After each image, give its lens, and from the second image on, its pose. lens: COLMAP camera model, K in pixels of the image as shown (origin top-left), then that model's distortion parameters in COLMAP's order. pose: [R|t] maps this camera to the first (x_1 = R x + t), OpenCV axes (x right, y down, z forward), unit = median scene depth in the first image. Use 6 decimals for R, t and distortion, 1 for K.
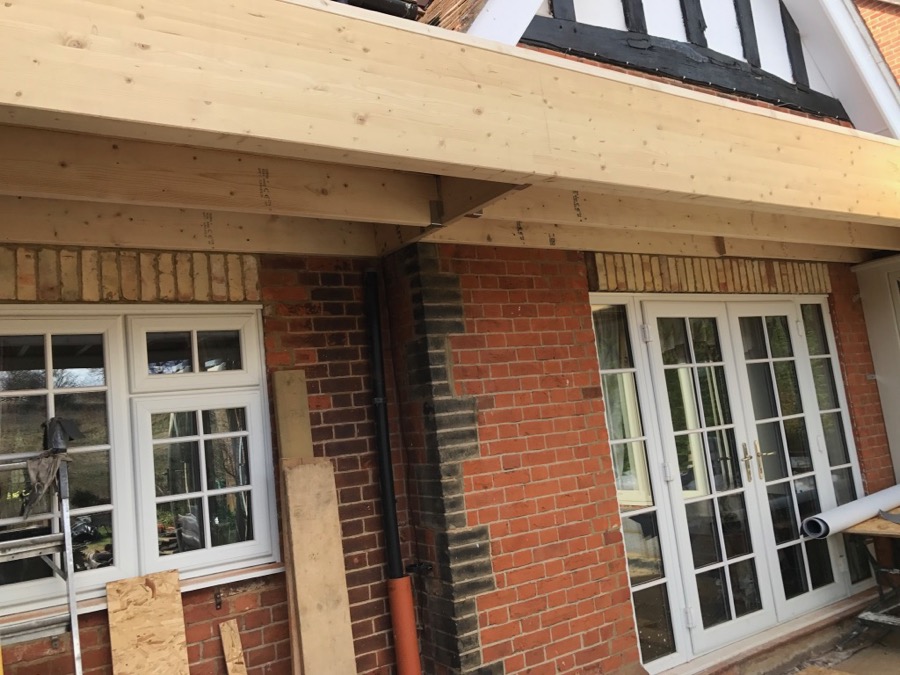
lens RADIAL K [[735.6, 0, 451.3], [0, 735.6, 331.2], [0, 0, 1]] dist [0.024736, -0.029562]
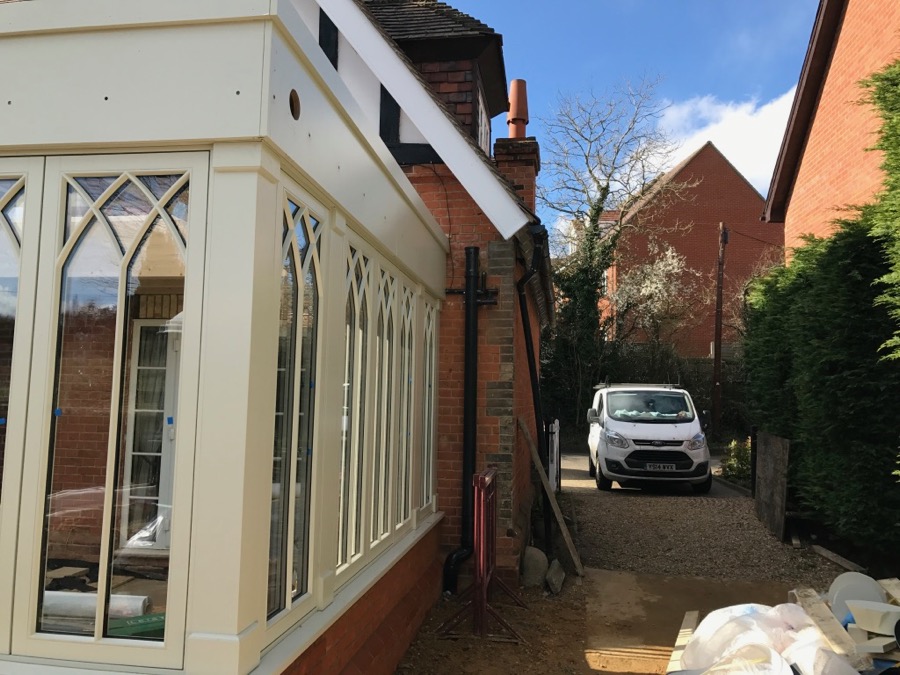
lens RADIAL K [[735.6, 0, 450.5], [0, 735.6, 329.7], [0, 0, 1]] dist [0.024736, -0.029562]
pose [[0.743659, 0.058221, -0.666019, 1.788301], [-0.012030, 0.997205, 0.073740, -0.157429], [0.668451, -0.046825, 0.742281, 0.234451]]
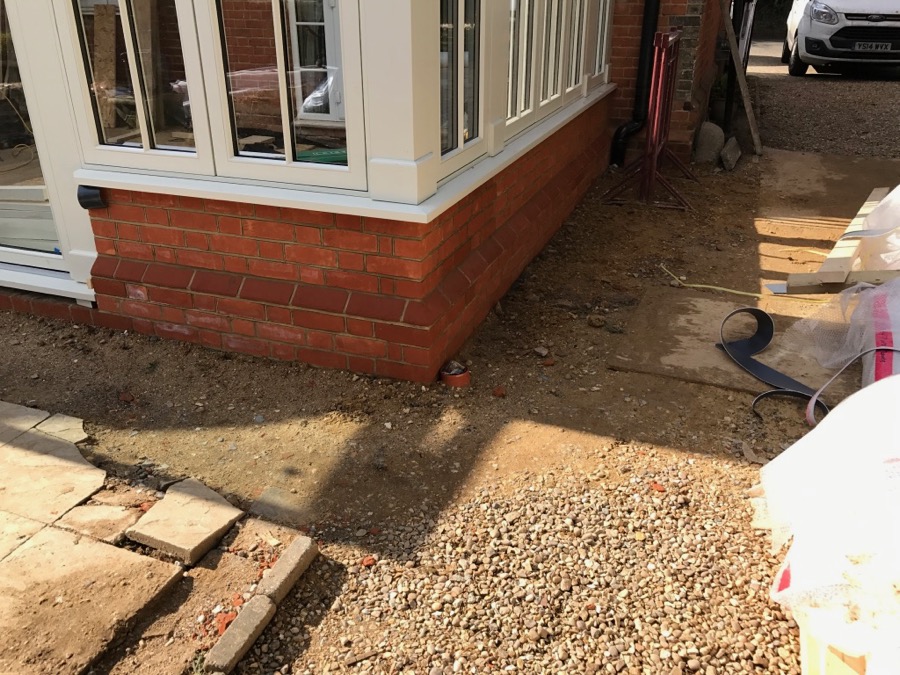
lens RADIAL K [[735.6, 0, 455.4], [0, 735.6, 335.1], [0, 0, 1]] dist [0.024736, -0.029562]
pose [[0.595889, 0.441252, -0.670979, 1.753707], [0.038225, 0.818989, 0.572534, -0.013386], [0.802157, -0.366815, 0.471160, 0.237191]]
